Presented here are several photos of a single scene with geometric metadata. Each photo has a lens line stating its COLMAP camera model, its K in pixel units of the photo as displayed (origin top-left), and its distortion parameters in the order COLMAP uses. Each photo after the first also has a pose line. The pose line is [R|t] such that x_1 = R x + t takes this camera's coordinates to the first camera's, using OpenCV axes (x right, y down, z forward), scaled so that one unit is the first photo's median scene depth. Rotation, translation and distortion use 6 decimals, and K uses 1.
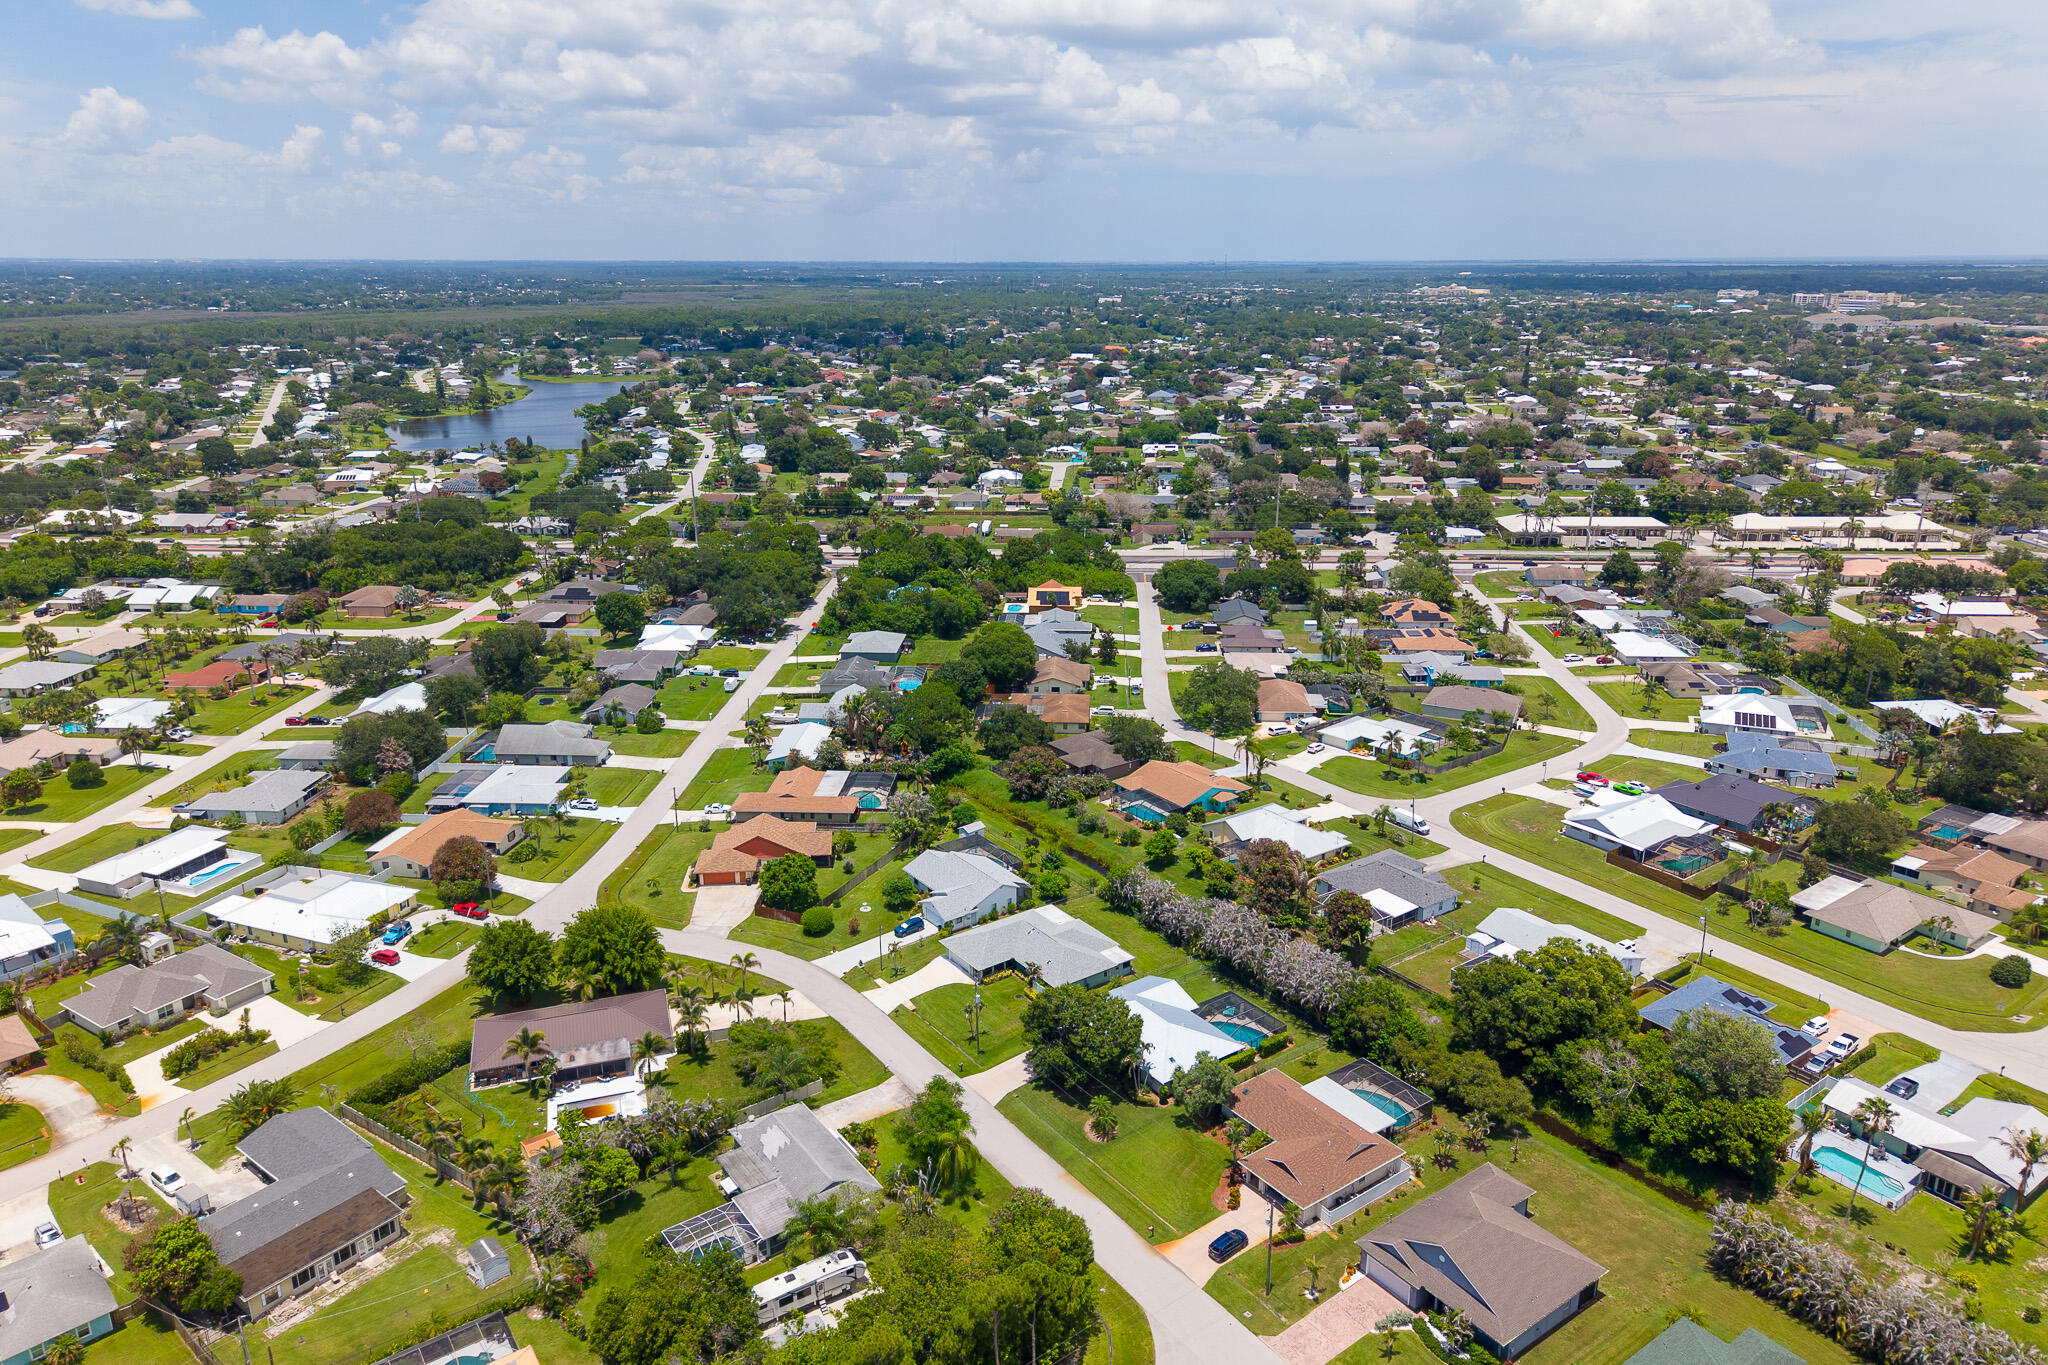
lens RADIAL K [[1369.6, 0, 1024.0], [0, 1369.6, 682.5], [0, 0, 1]] dist [0.020460, -0.004515]
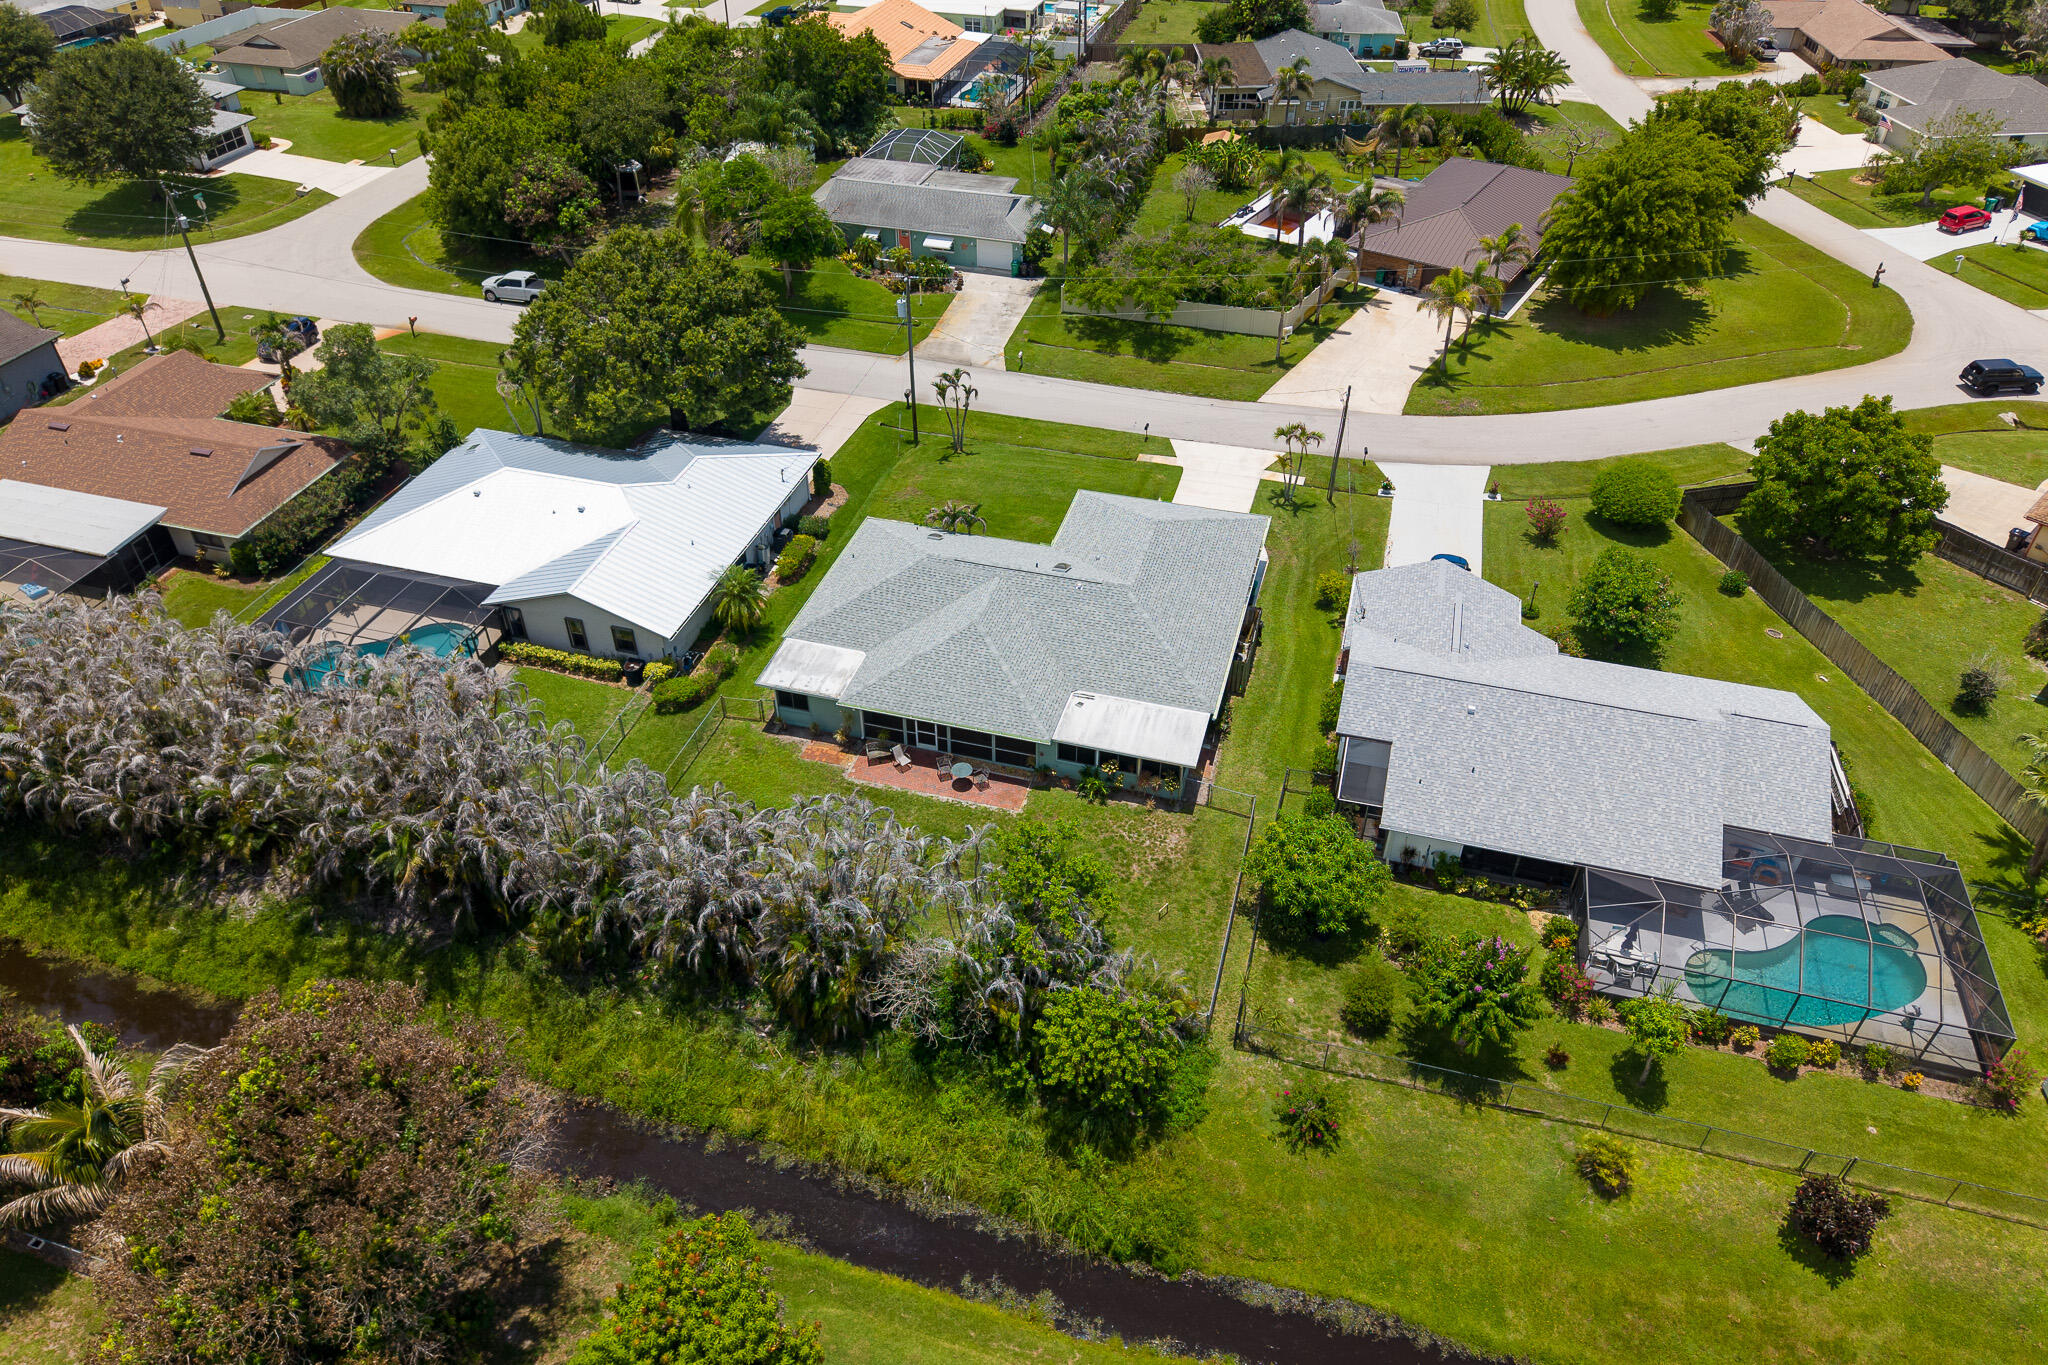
lens RADIAL K [[1389.9, 0, 1024.0], [0, 1389.9, 682.5], [0, 0, 1]] dist [0.006787, -0.003144]
pose [[-0.780708, 0.392644, -0.486134, 0.167106], [-0.186988, 0.595511, 0.781282, -0.054925], [0.596264, 0.700854, -0.391501, 1.028348]]
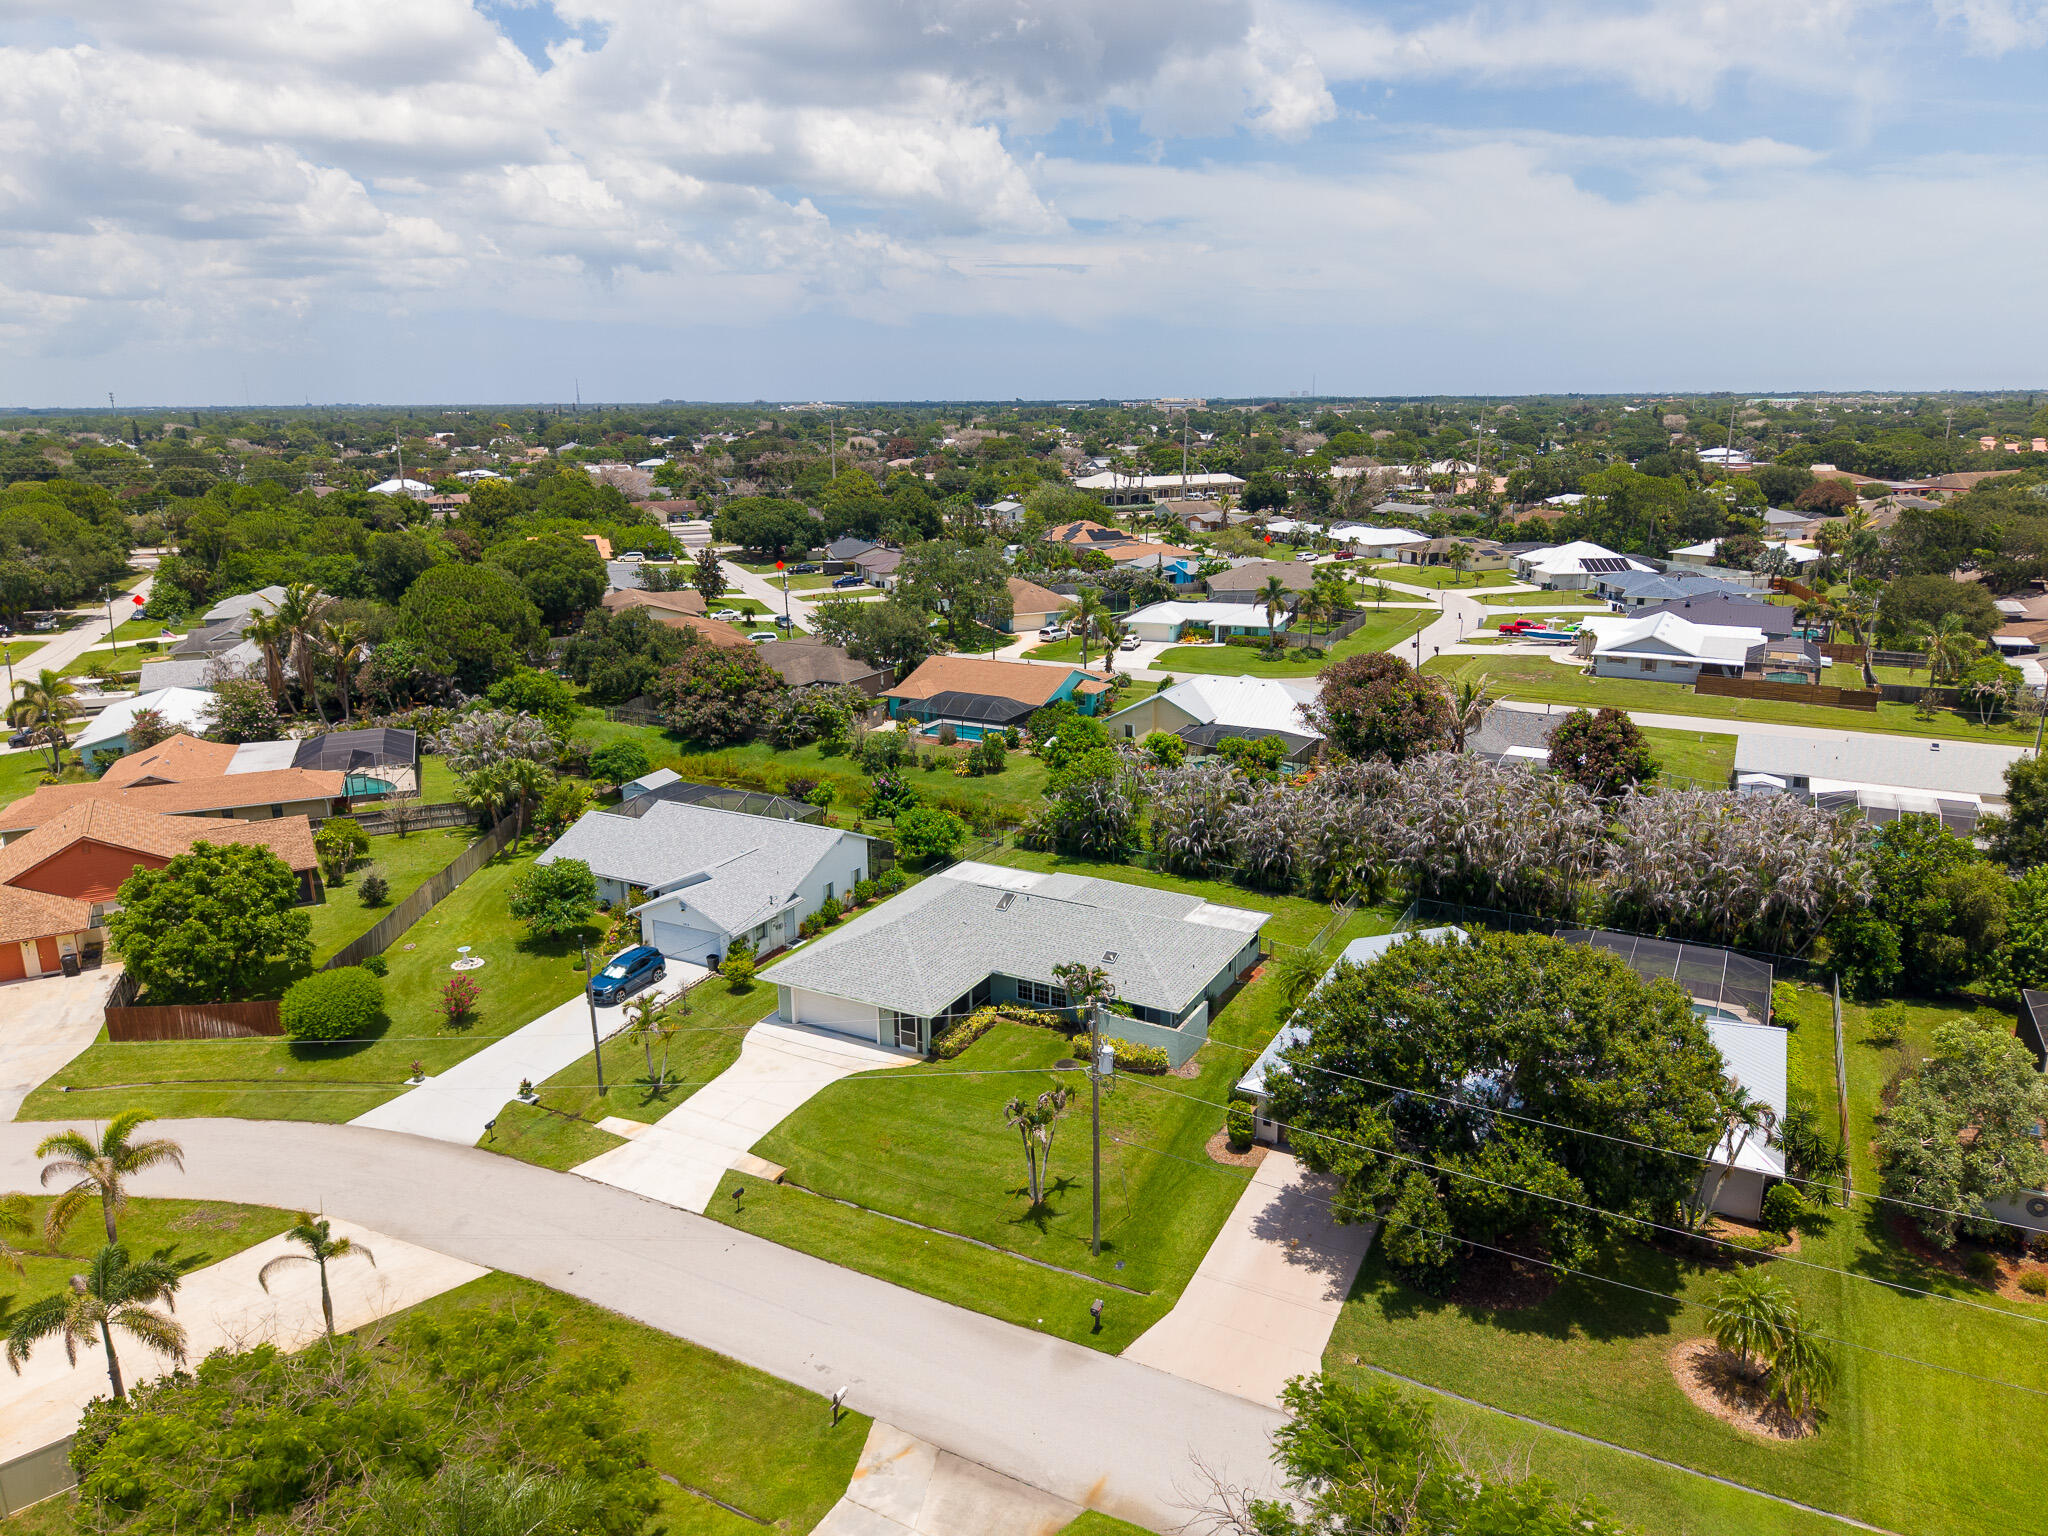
lens RADIAL K [[1377.8, 0, 1024.0], [0, 1377.8, 768.0], [0, 0, 1]] dist [0.003487, -0.007608]
pose [[0.896605, -0.120580, 0.426098, -0.130044], [0.138547, 0.990291, -0.011295, 0.135787], [-0.420599, 0.069161, 0.904607, 0.590750]]
